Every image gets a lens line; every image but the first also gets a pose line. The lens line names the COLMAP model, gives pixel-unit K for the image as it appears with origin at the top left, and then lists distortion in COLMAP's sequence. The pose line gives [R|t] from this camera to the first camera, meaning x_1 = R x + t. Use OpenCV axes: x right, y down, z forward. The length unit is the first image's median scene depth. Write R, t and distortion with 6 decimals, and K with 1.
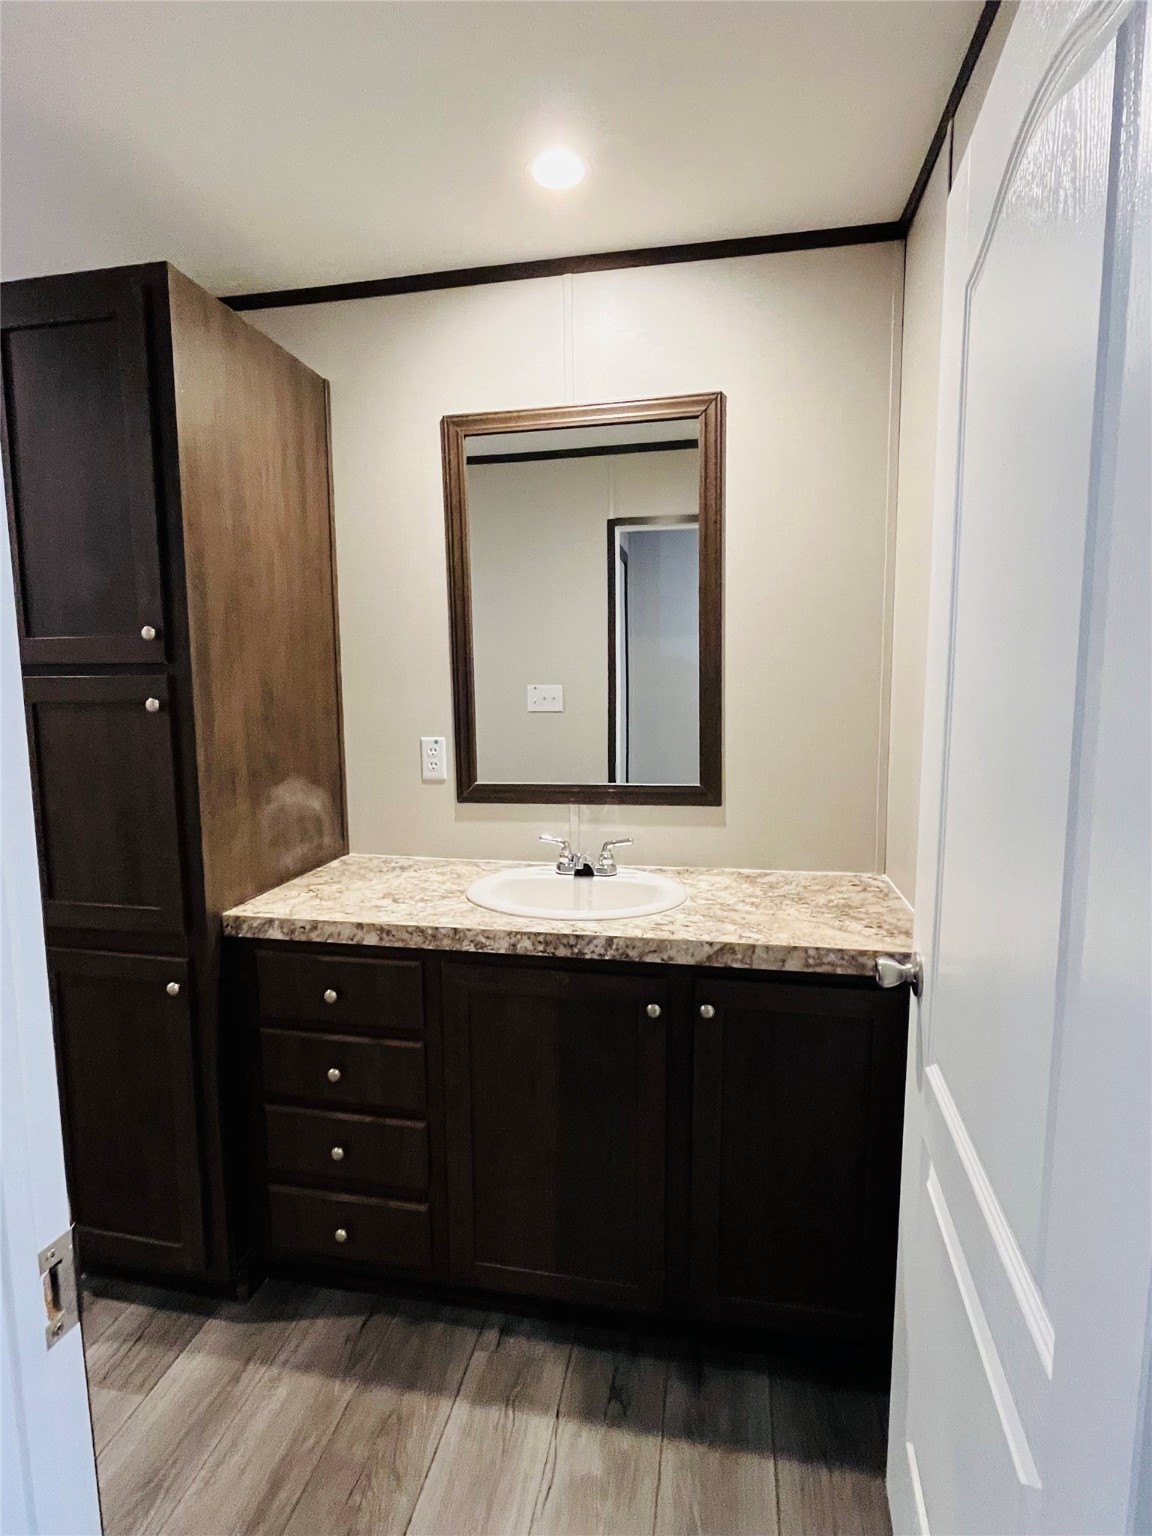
lens RADIAL K [[751.7, 0, 581.8], [0, 751.7, 761.1], [0, 0, 1]] dist [-0.000005, -0.000714]
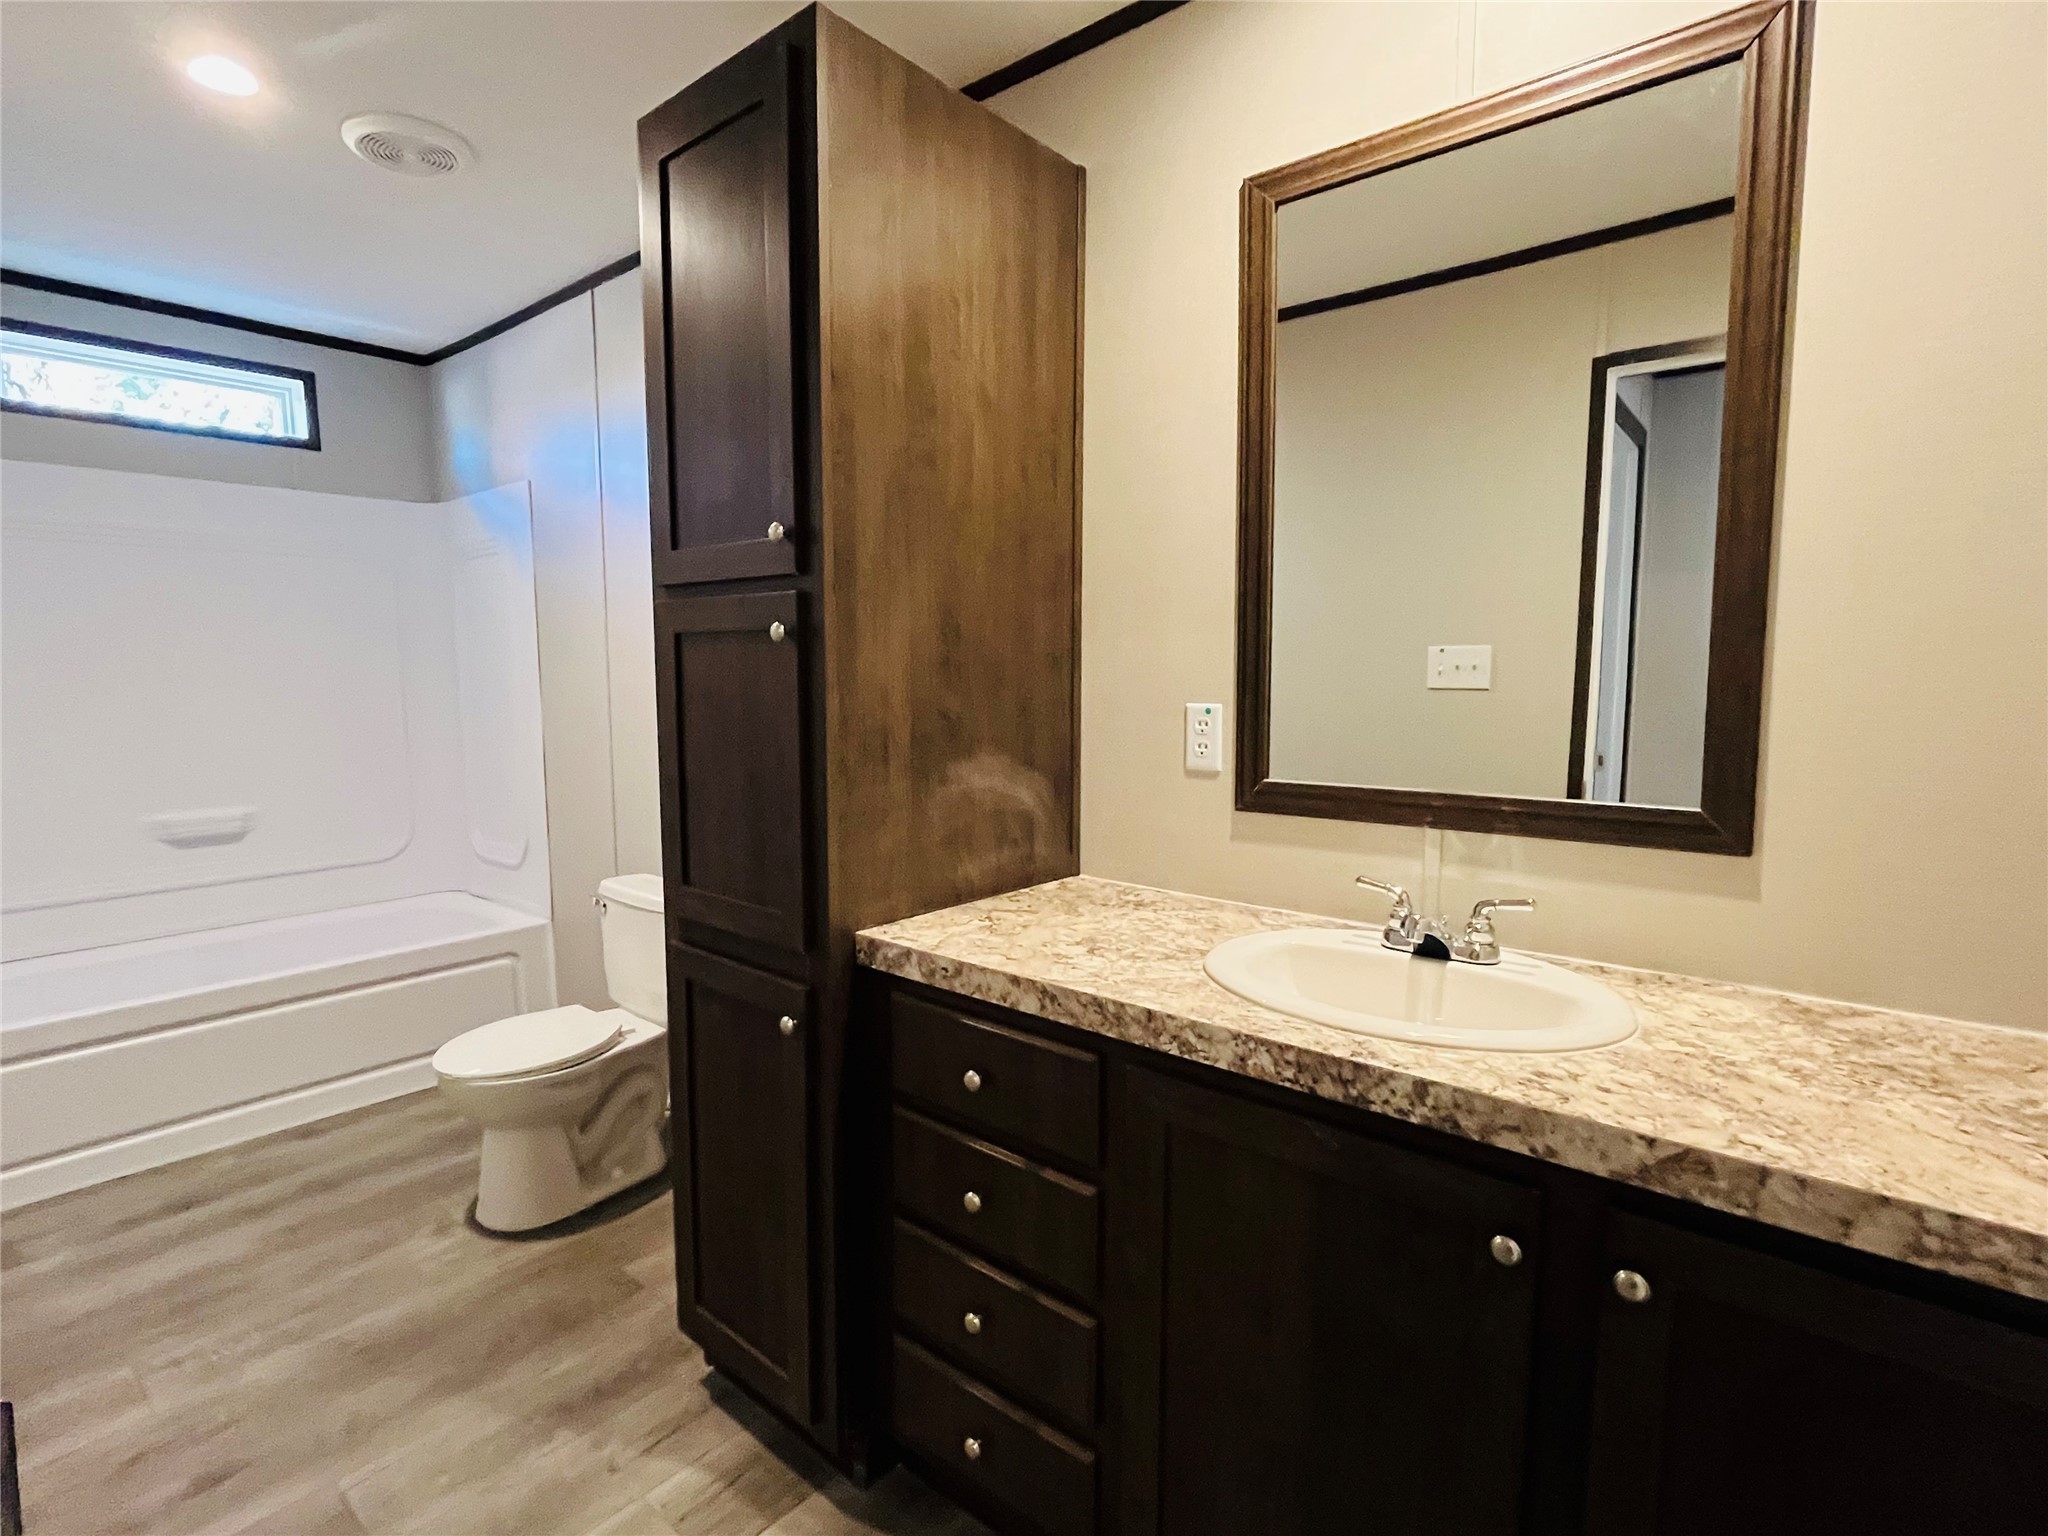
lens RADIAL K [[1013.6, 0, 1022.4], [0, 1013.6, 772.1], [0, 0, 1]] dist [-0.001819, -0.000373]
pose [[0.871280, 0.059633, -0.487150, 0.114027], [-0.061511, 0.998032, 0.012158, 0.032832], [0.486916, 0.019372, 0.873234, 0.250168]]
